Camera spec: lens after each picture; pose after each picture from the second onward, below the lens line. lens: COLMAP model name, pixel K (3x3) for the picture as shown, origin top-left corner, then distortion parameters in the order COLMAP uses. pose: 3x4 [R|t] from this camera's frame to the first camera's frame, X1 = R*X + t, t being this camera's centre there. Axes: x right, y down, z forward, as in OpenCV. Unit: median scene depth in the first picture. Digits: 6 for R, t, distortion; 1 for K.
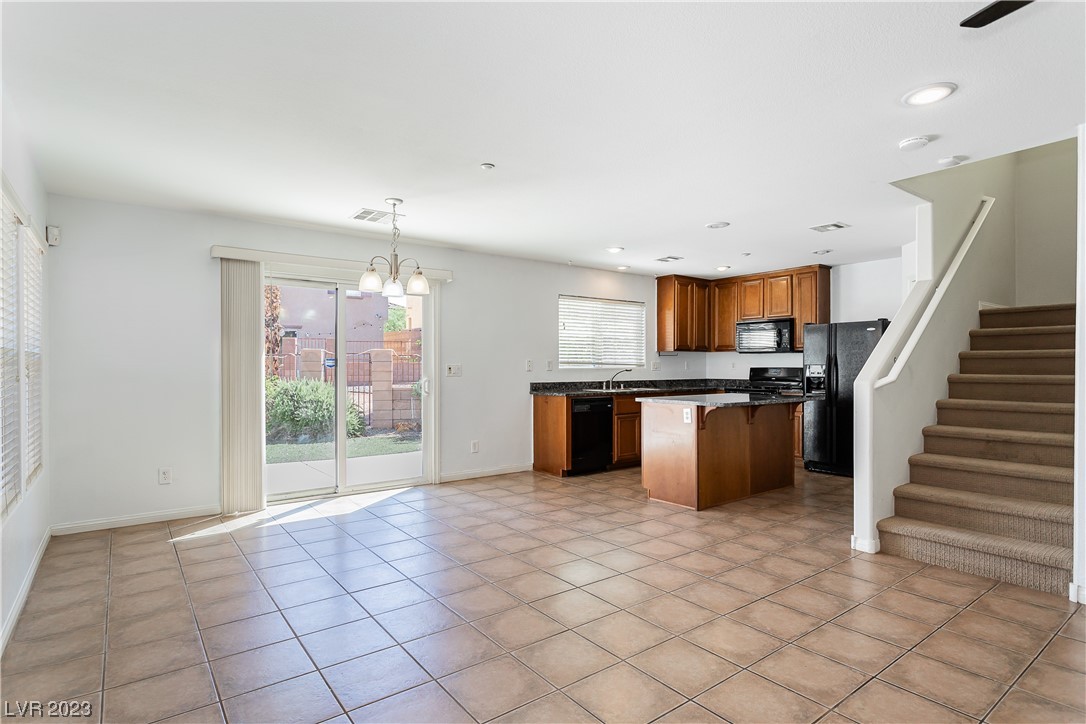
lens RADIAL K [[564.2, 0, 536.3], [0, 564.2, 367.6], [0, 0, 1]] dist [0.001545, -0.002106]
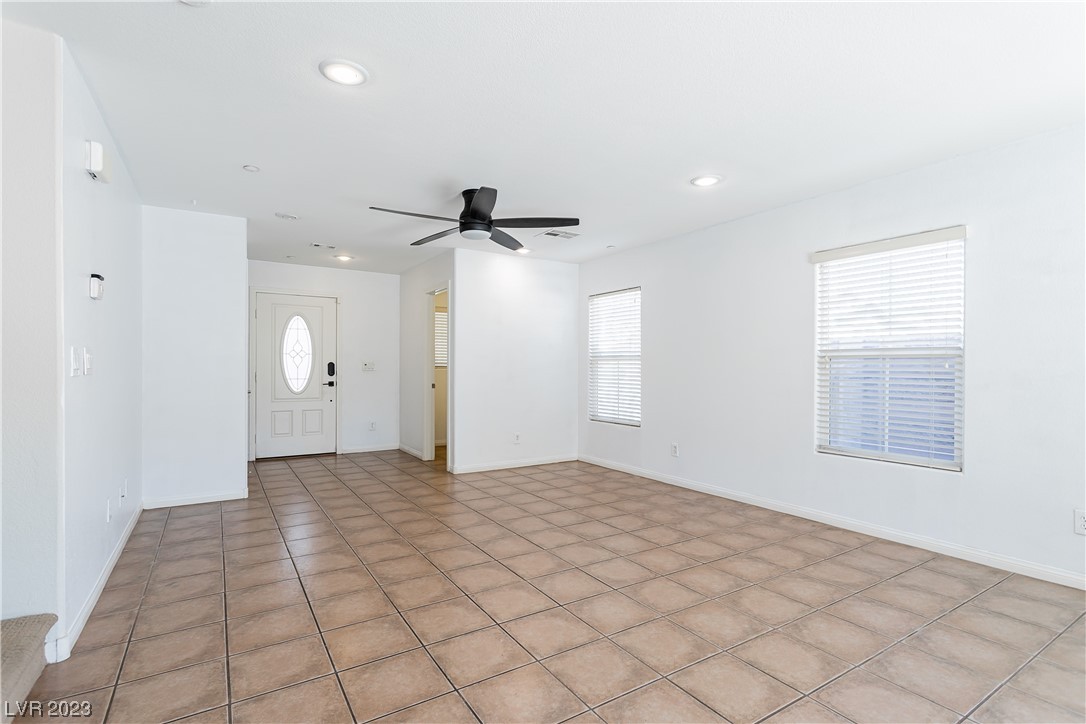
lens RADIAL K [[522.5, 0, 544.7], [0, 522.5, 367.1], [0, 0, 1]] dist [0.000173, 0.002454]
pose [[-0.997624, -0.003515, 0.068802, 0.139997], [-0.003331, 0.999991, 0.002779, 0.008683], [-0.068812, 0.002543, -0.997626, 0.900148]]
